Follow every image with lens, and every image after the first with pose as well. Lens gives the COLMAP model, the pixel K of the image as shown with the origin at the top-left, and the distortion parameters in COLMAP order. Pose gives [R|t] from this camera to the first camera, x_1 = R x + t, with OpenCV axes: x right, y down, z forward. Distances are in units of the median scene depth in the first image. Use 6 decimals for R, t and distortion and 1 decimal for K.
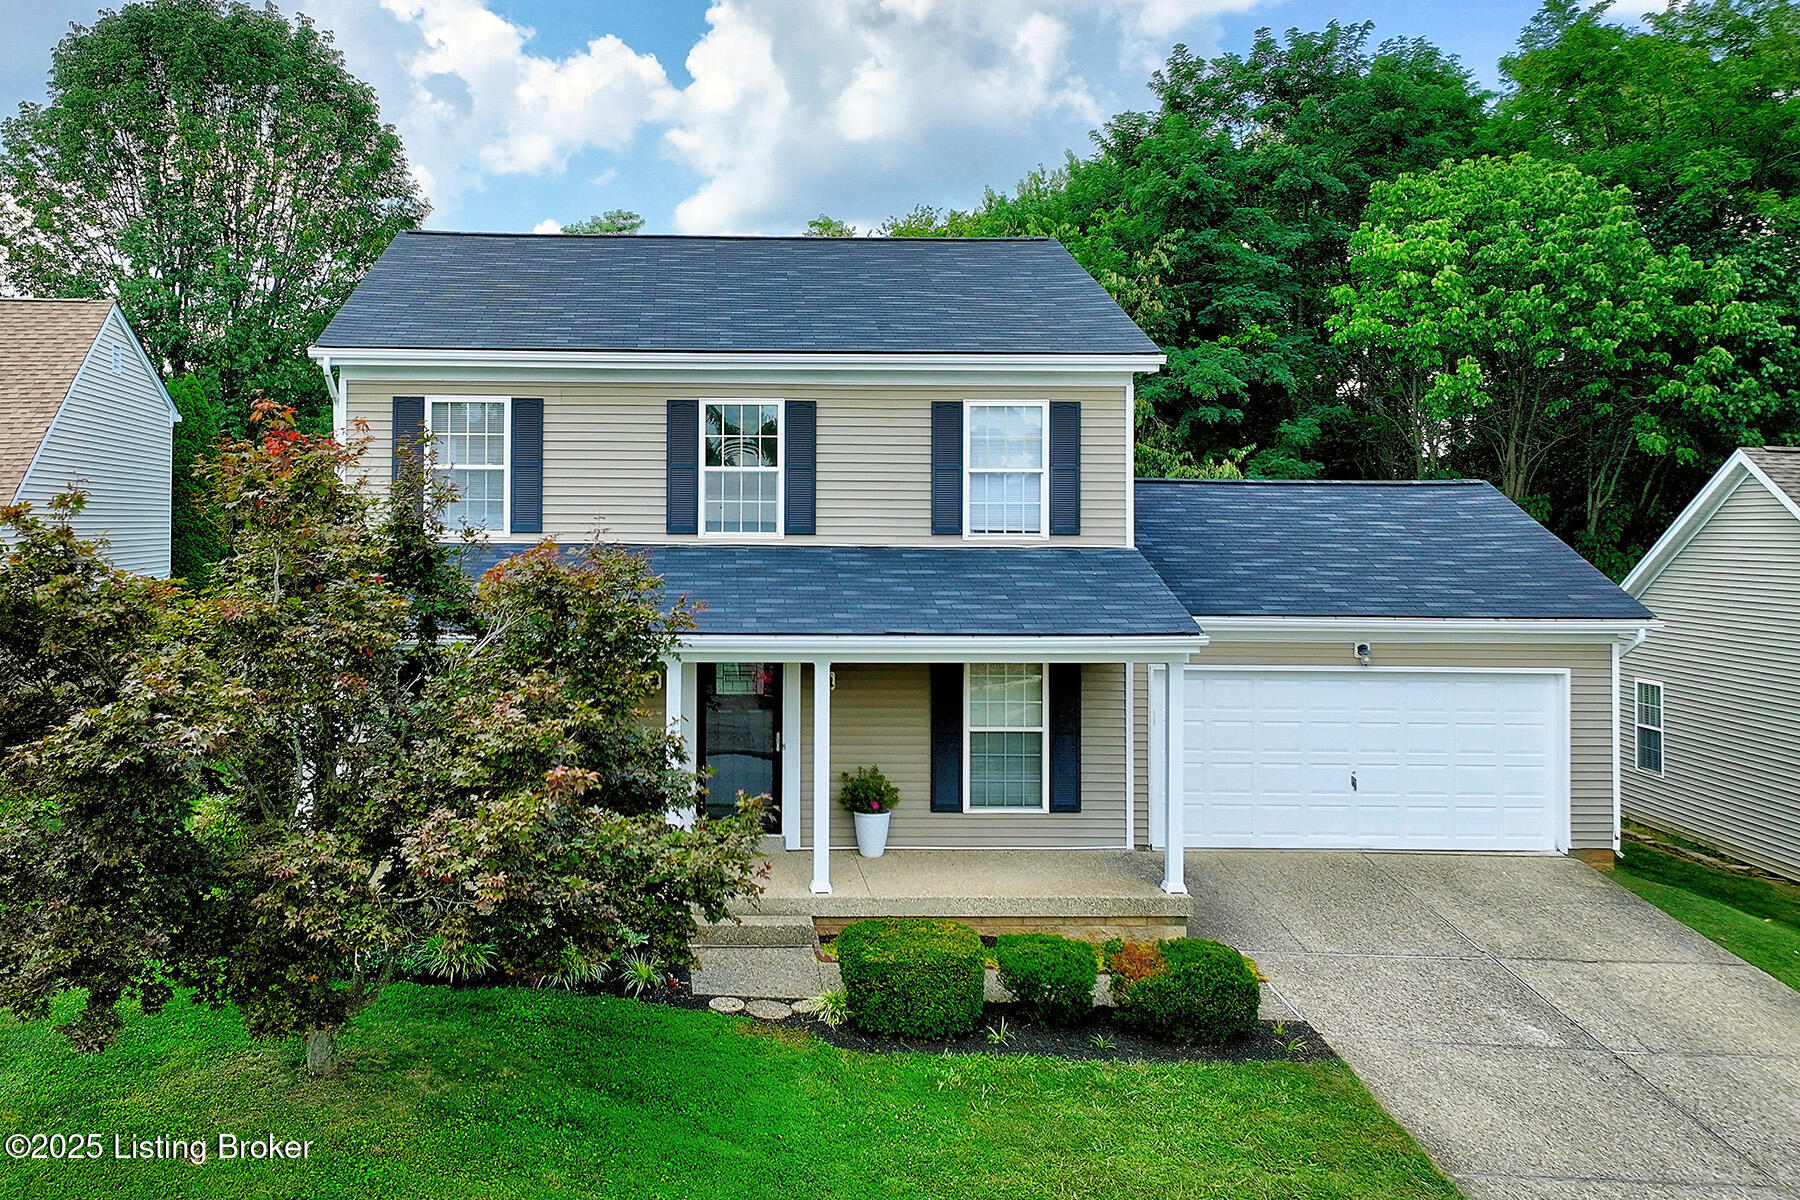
lens RADIAL K [[1515.1, 0, 898.5], [0, 1515.1, 488.4], [0, 0, 1]] dist [0.003327, 0.007890]
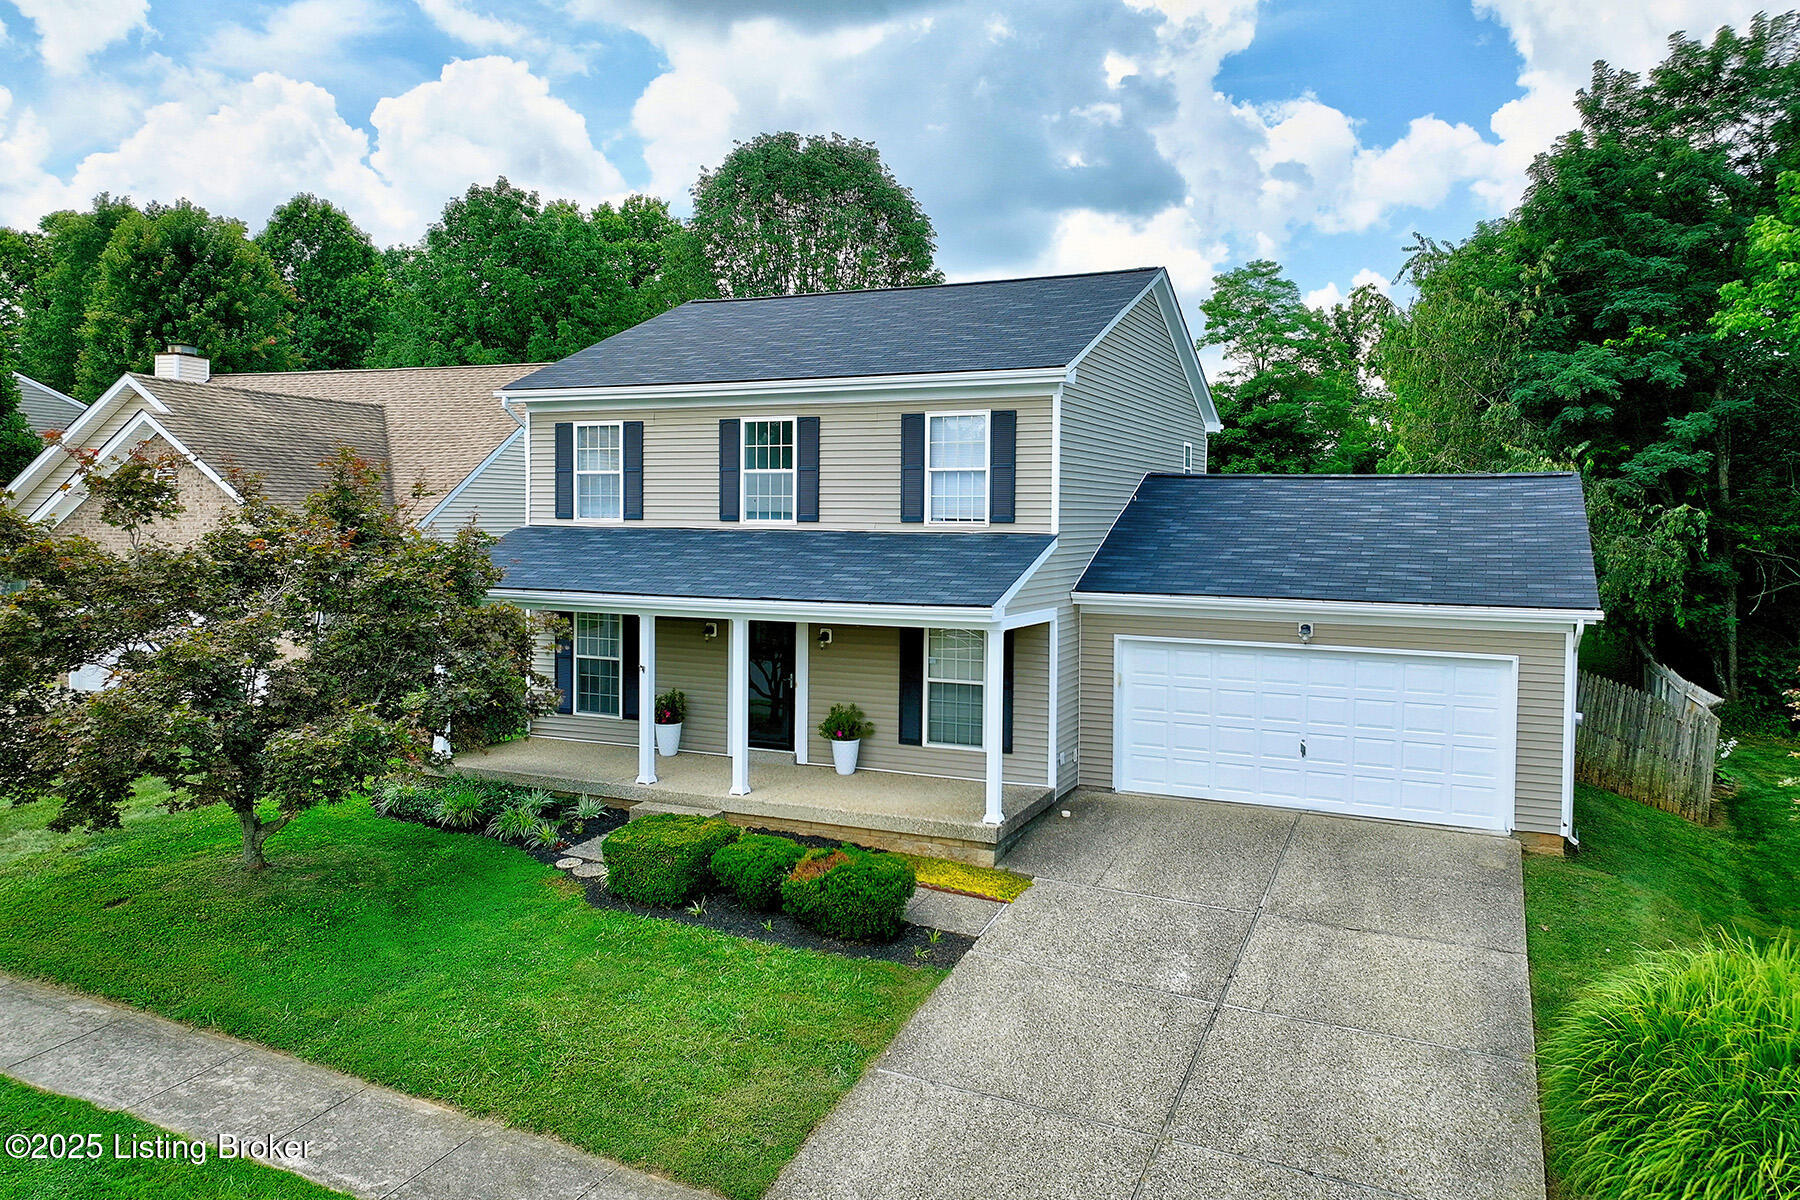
lens RADIAL K [[1197.9, 0, 908.9], [0, 1197.9, 559.1], [0, 0, 1]] dist [0.008769, 0.004280]
pose [[0.912452, 0.015929, -0.408873, 0.428399], [0.007995, 0.998357, 0.056738, 0.005191], [0.409106, -0.055040, 0.910826, 0.109174]]
